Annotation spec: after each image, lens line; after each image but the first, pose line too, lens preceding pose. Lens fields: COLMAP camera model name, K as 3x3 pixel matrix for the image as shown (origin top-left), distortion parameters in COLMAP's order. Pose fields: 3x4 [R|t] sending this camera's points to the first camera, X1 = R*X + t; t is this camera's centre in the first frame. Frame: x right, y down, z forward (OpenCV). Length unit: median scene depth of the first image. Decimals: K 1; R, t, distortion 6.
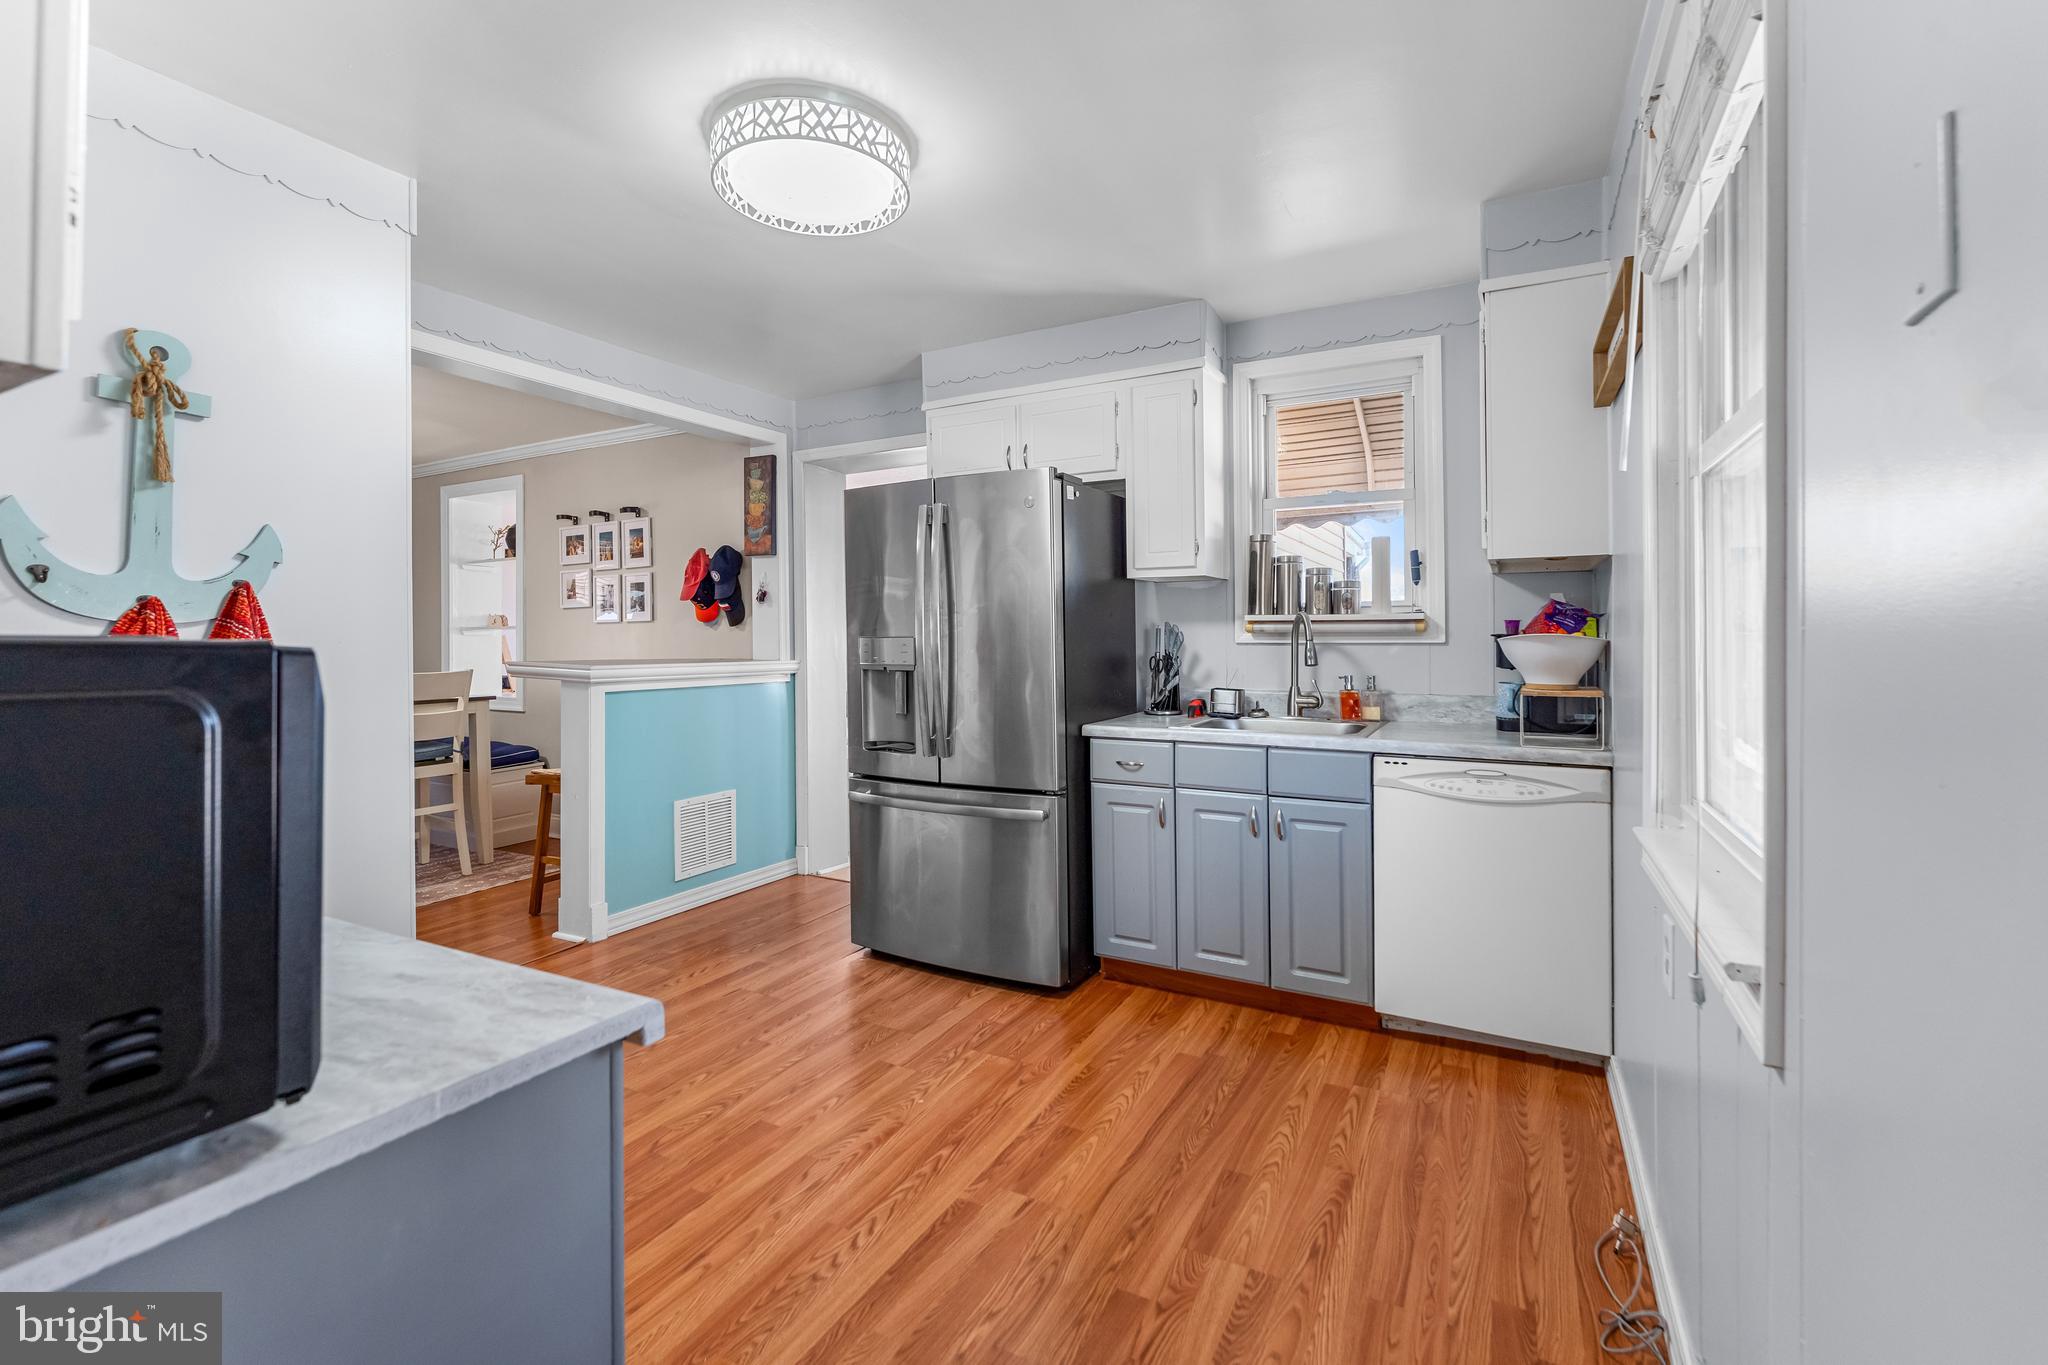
lens RADIAL K [[882.2, 0, 1041.2], [0, 882.2, 633.1], [0, 0, 1]] dist [-0.004126, 0.000972]
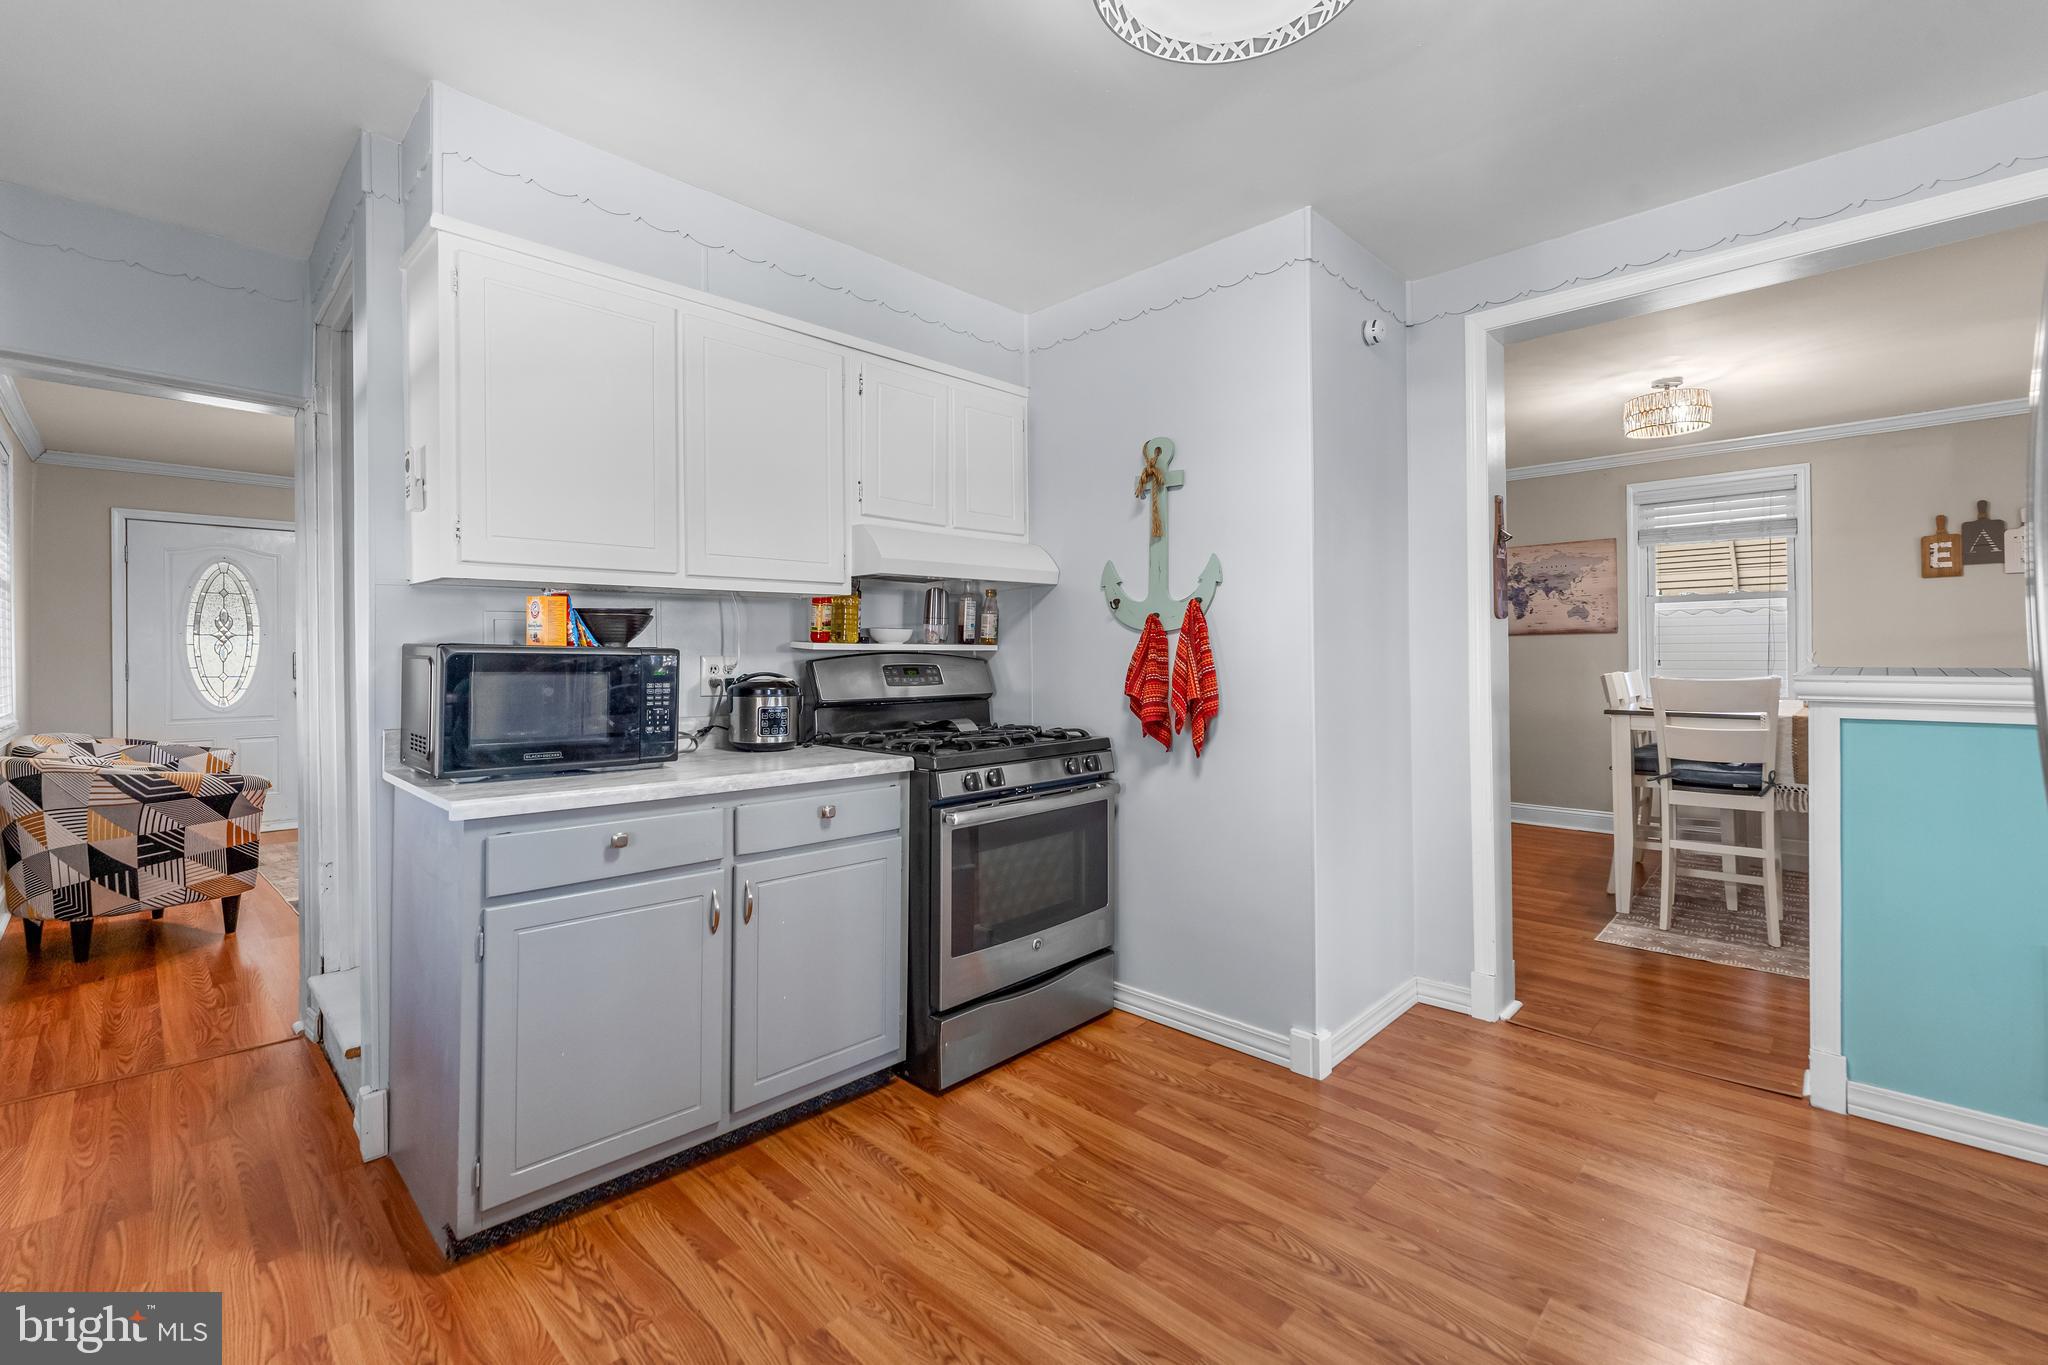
lens RADIAL K [[882.2, 0, 1029.4], [0, 882.2, 660.9], [0, 0, 1]] dist [-0.004126, 0.000972]
pose [[-0.289614, 0.009747, -0.957094, 0.333522], [0.015780, 0.999861, 0.005408, 0.018226], [0.957014, -0.013537, -0.289727, 0.803063]]
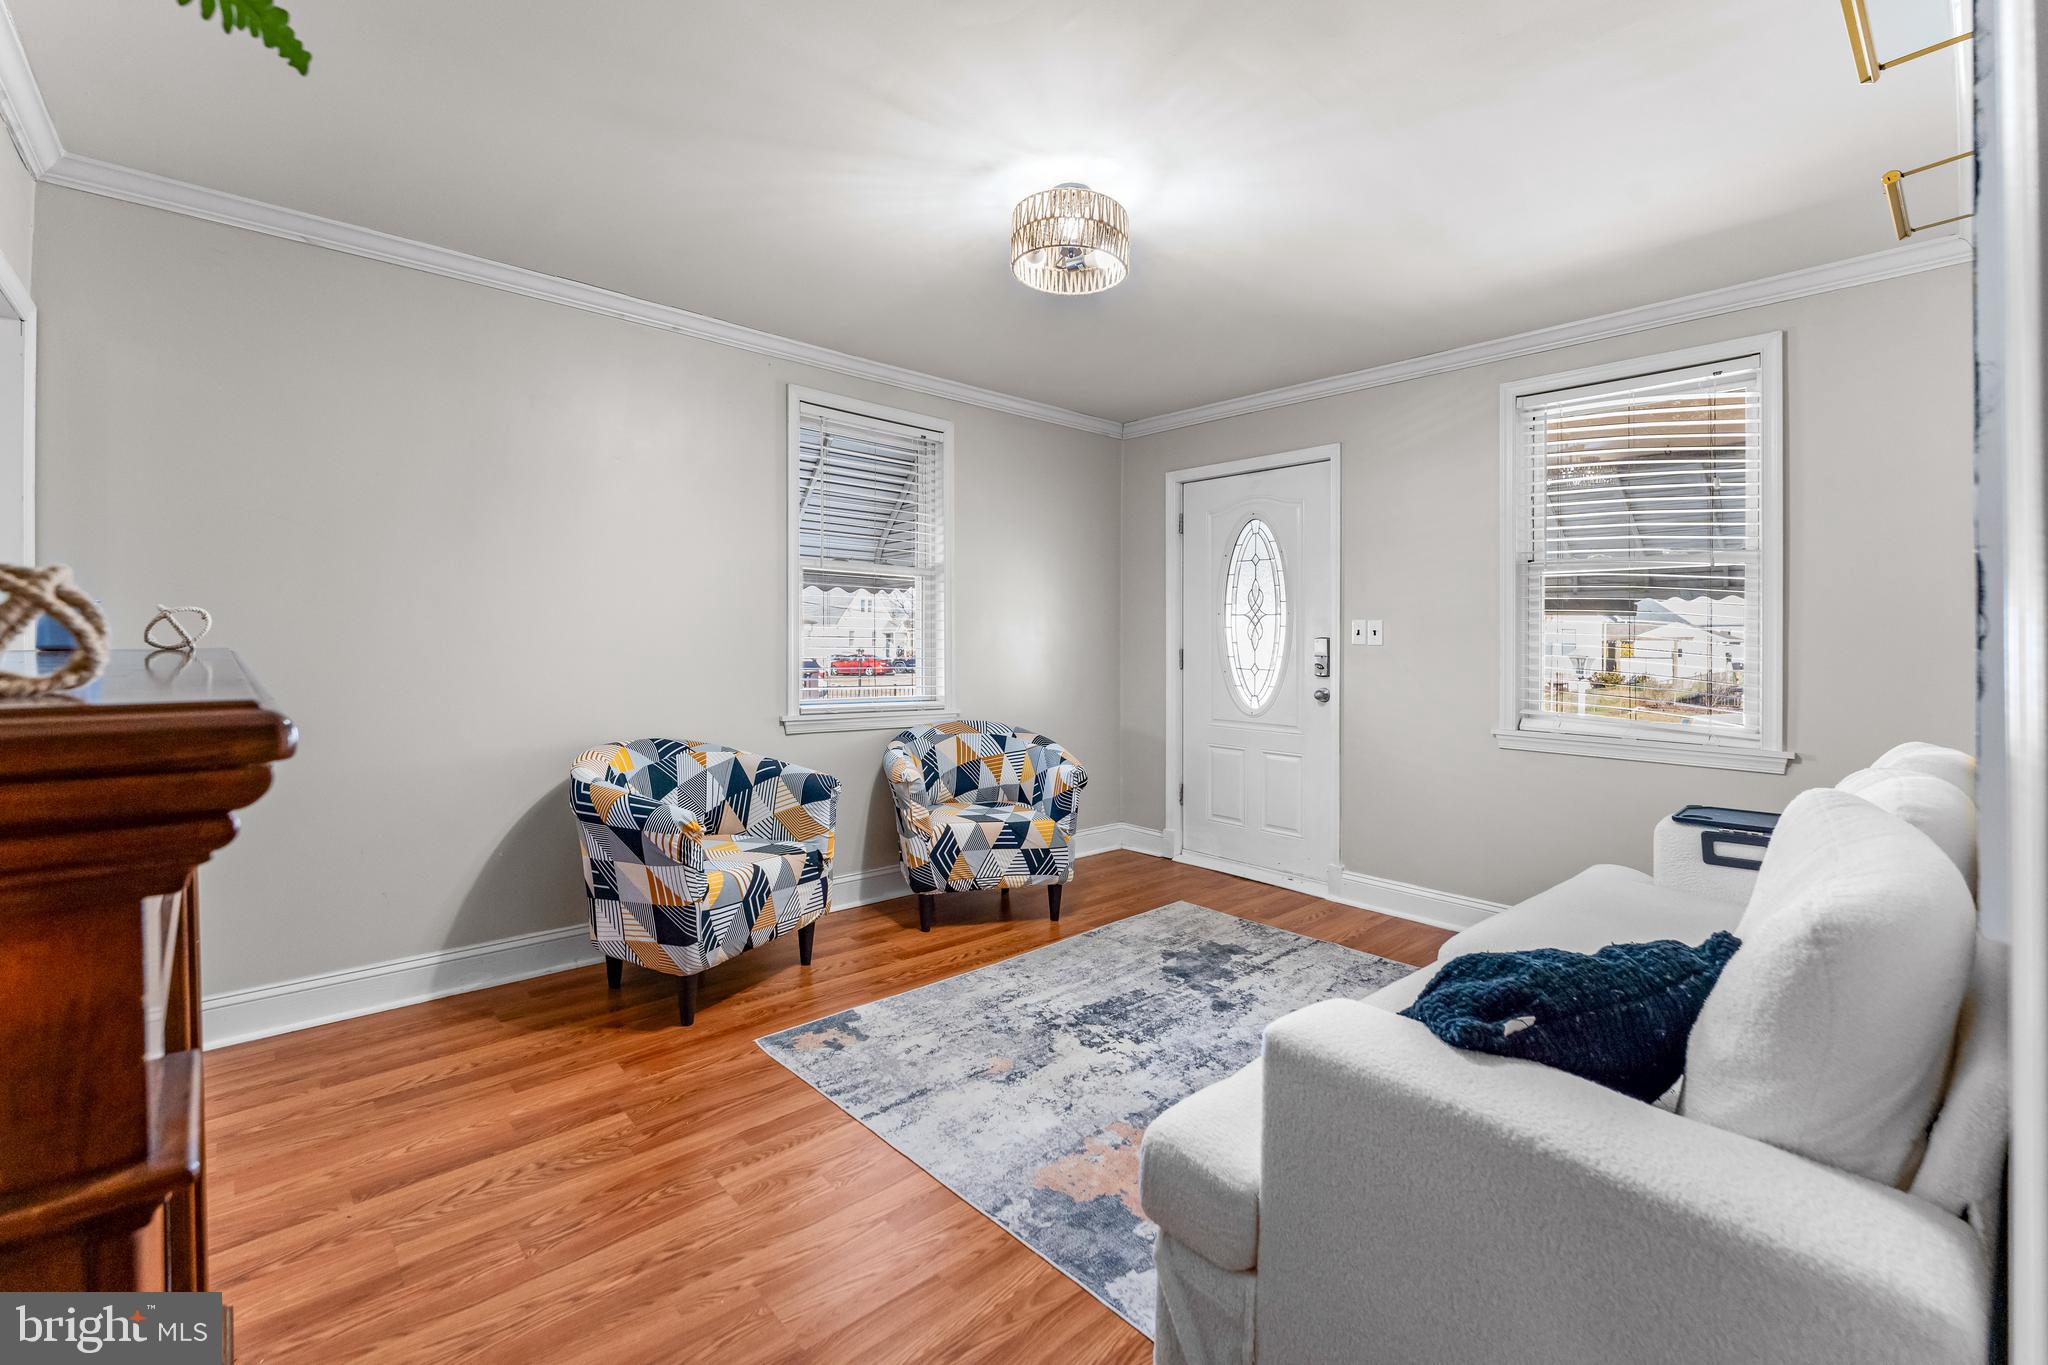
lens RADIAL K [[863.6, 0, 1024.0], [0, 863.6, 651.6], [0, 0, 1]] dist [-0.001471, -0.000196]
pose [[-0.938789, -0.013707, 0.344219, -1.342649], [-0.014451, 0.999896, 0.000404, 0.010022], [-0.344188, -0.004595, -0.938889, -0.045127]]
